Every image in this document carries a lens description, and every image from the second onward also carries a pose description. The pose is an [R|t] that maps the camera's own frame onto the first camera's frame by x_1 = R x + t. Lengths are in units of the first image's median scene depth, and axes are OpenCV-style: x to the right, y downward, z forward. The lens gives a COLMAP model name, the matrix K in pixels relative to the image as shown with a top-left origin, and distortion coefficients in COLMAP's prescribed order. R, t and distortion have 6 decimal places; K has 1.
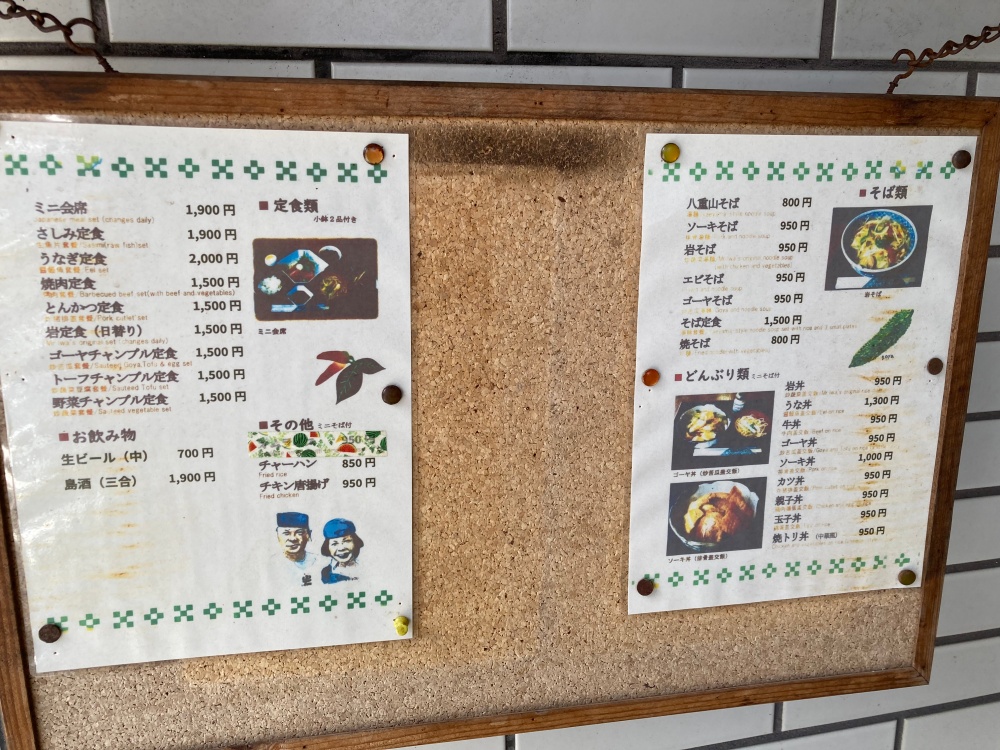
lens RADIAL K [[888.4, 0, 500.0], [0, 888.4, 375.0], [0, 0, 1]] dist [0.008191, 0.001287]
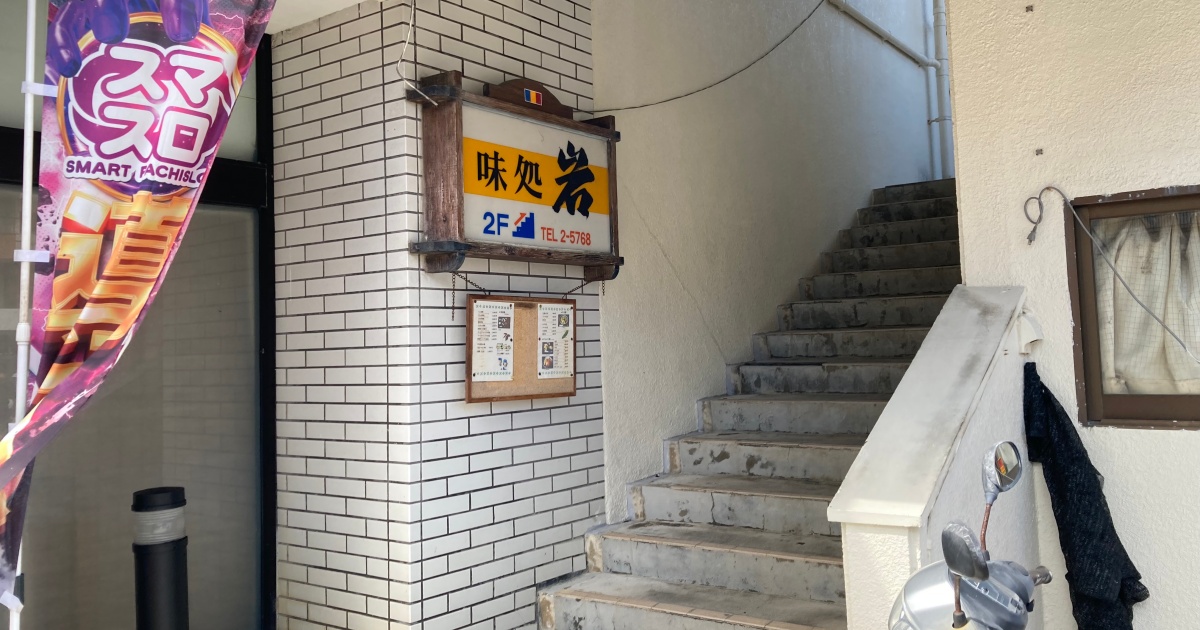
lens RADIAL K [[977.2, 0, 600.0], [0, 977.2, 315.0], [0, 0, 1]] dist [0.000085, -0.000026]
pose [[0.785757, 0.006178, 0.618504, -3.966726], [0.155124, 0.966024, -0.206722, 1.400488], [-0.598767, 0.258379, 0.758102, -4.818108]]
